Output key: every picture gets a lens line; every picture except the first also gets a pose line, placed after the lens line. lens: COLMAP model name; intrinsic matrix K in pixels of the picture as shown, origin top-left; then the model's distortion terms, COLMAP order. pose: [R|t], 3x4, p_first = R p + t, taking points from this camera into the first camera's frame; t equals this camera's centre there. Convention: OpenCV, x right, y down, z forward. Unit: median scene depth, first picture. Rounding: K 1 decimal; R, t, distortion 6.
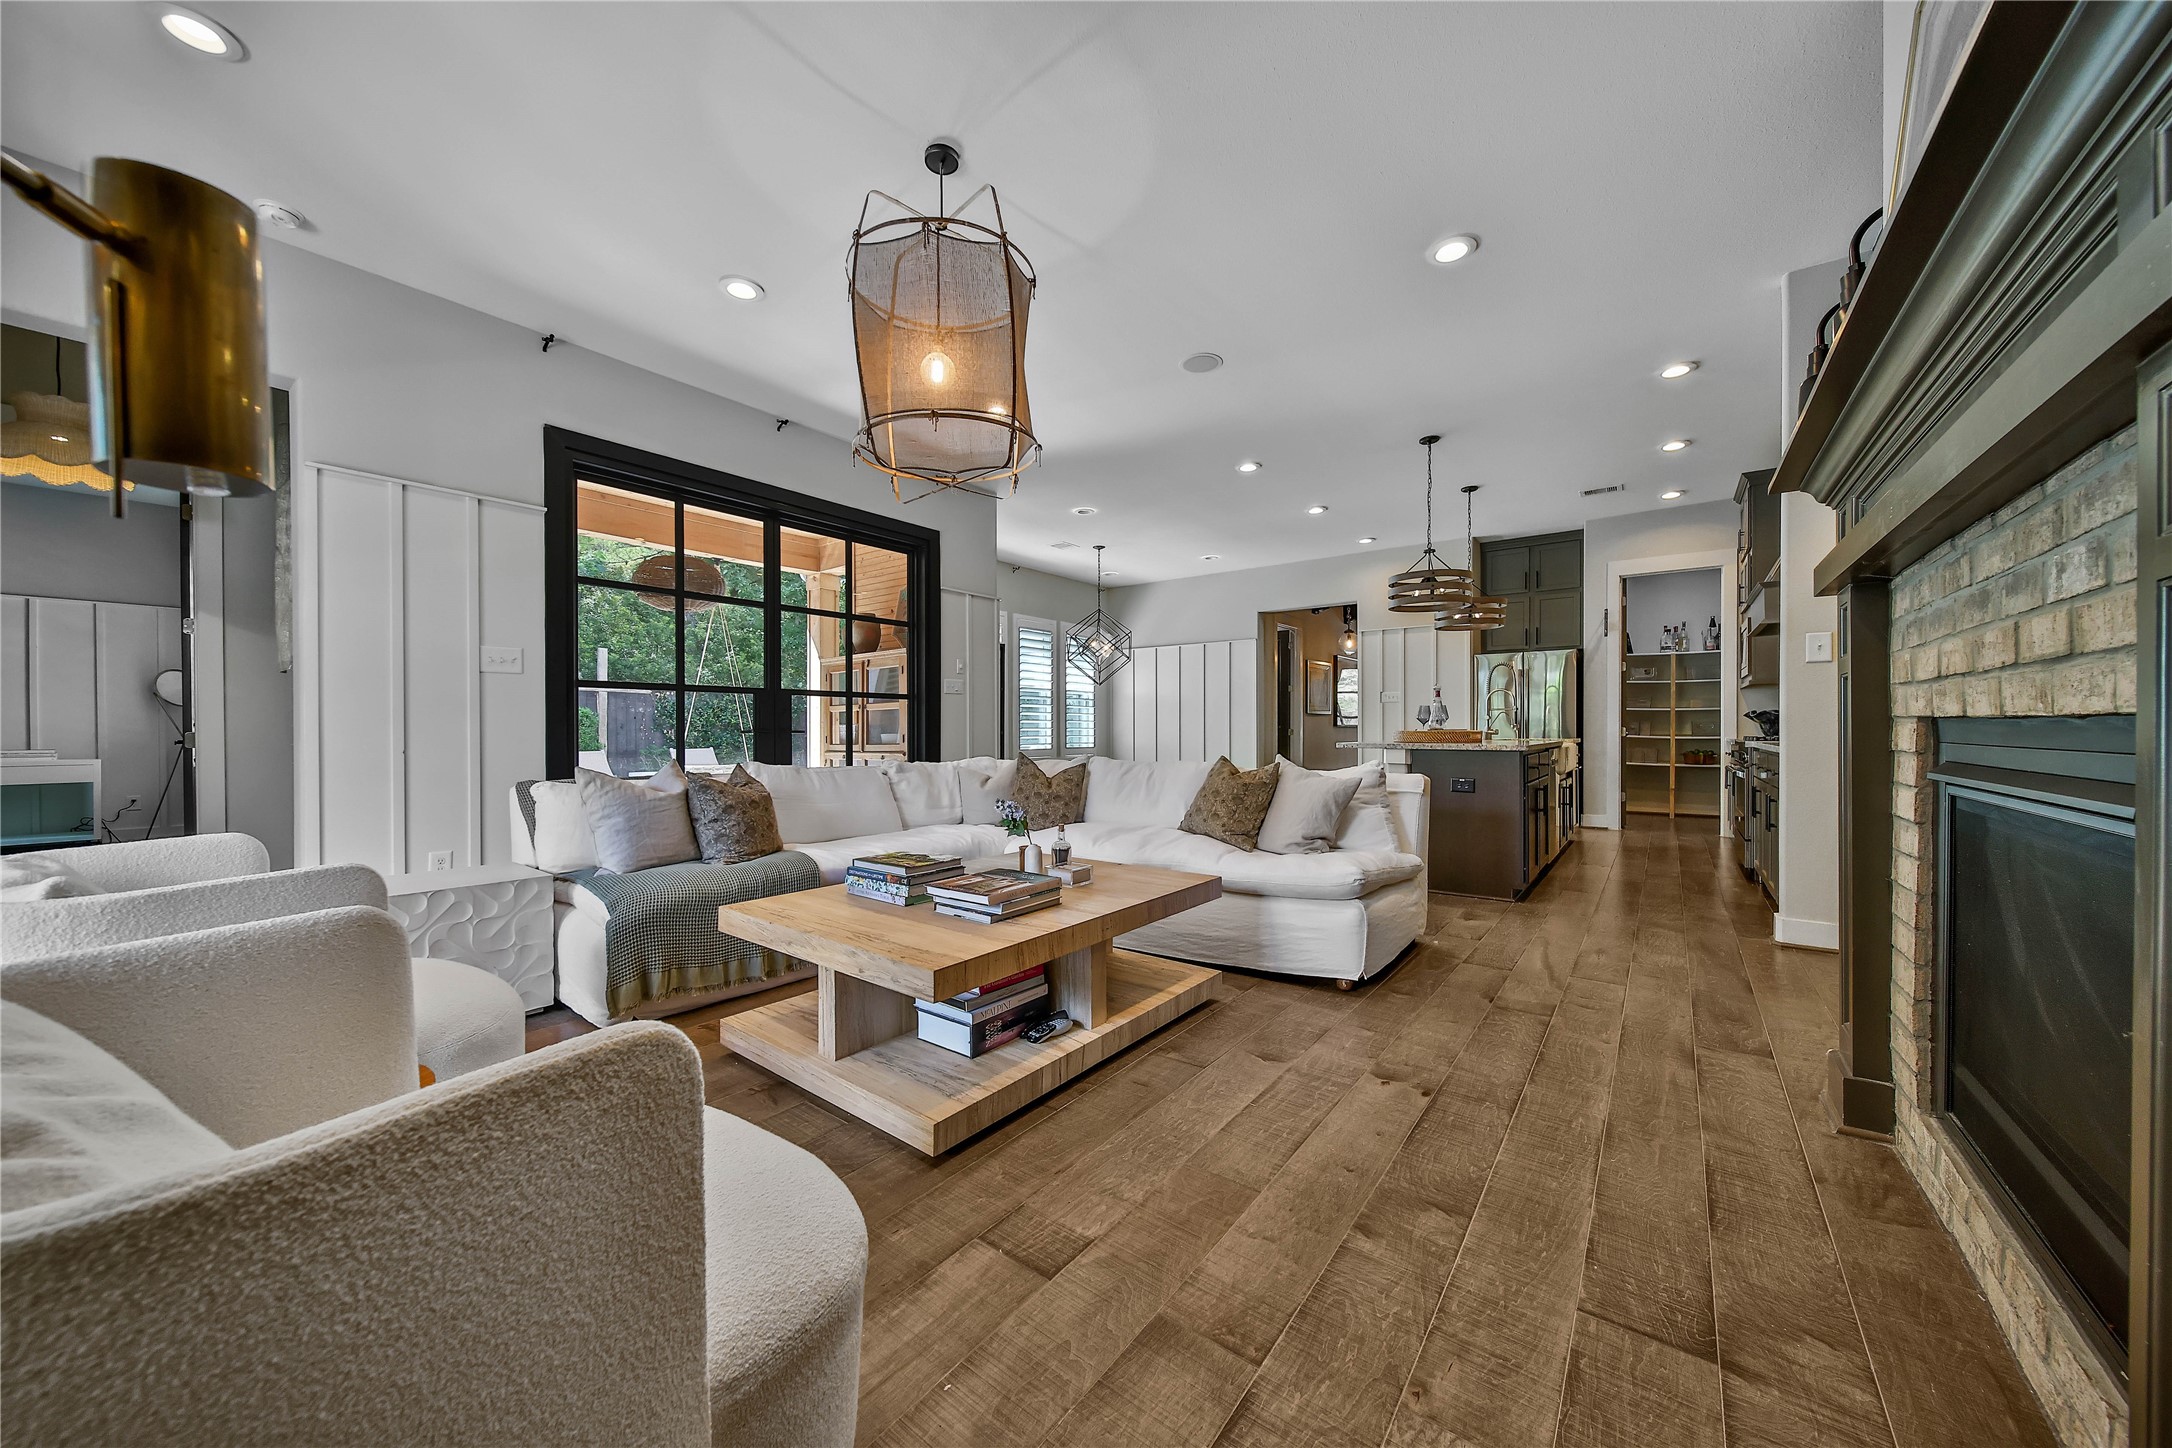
lens RADIAL K [[765.3, 0, 1072.5], [0, 765.3, 726.5], [0, 0, 1]] dist [0.000166, 0.000011]
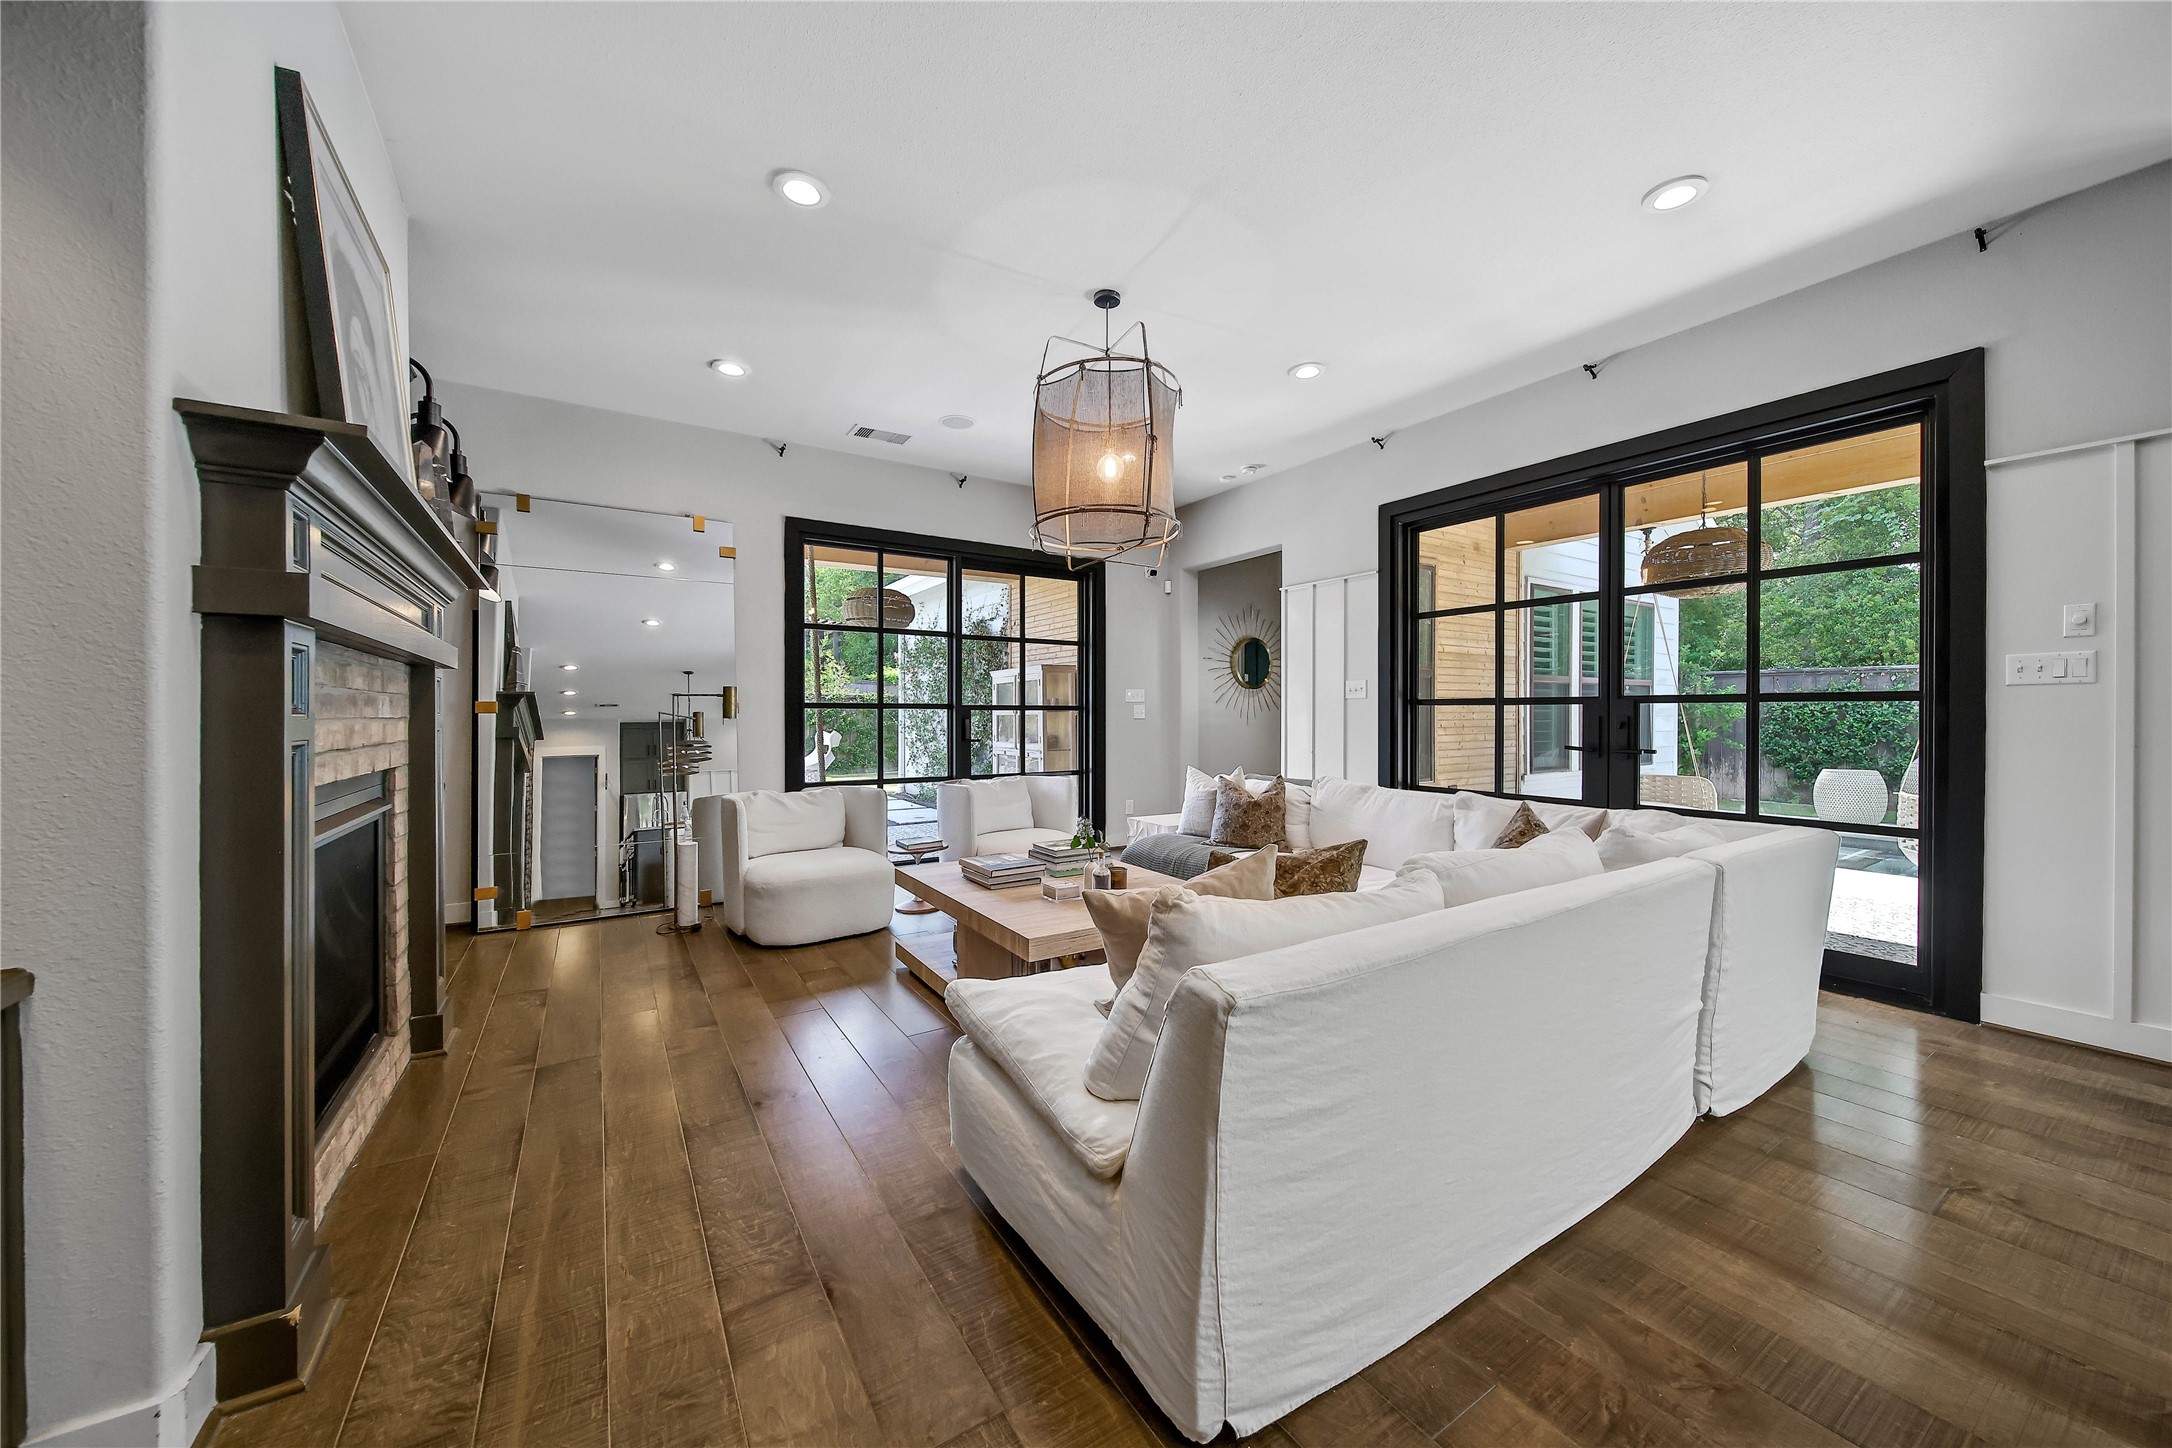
lens RADIAL K [[765.3, 0, 1072.5], [0, 765.3, 726.5], [0, 0, 1]] dist [0.000166, 0.000011]
pose [[-0.344733, 0.013002, -0.938611, 0.673977], [0.007508, 0.999910, 0.011093, -0.038010], [0.938671, -0.003223, -0.344799, 0.913833]]
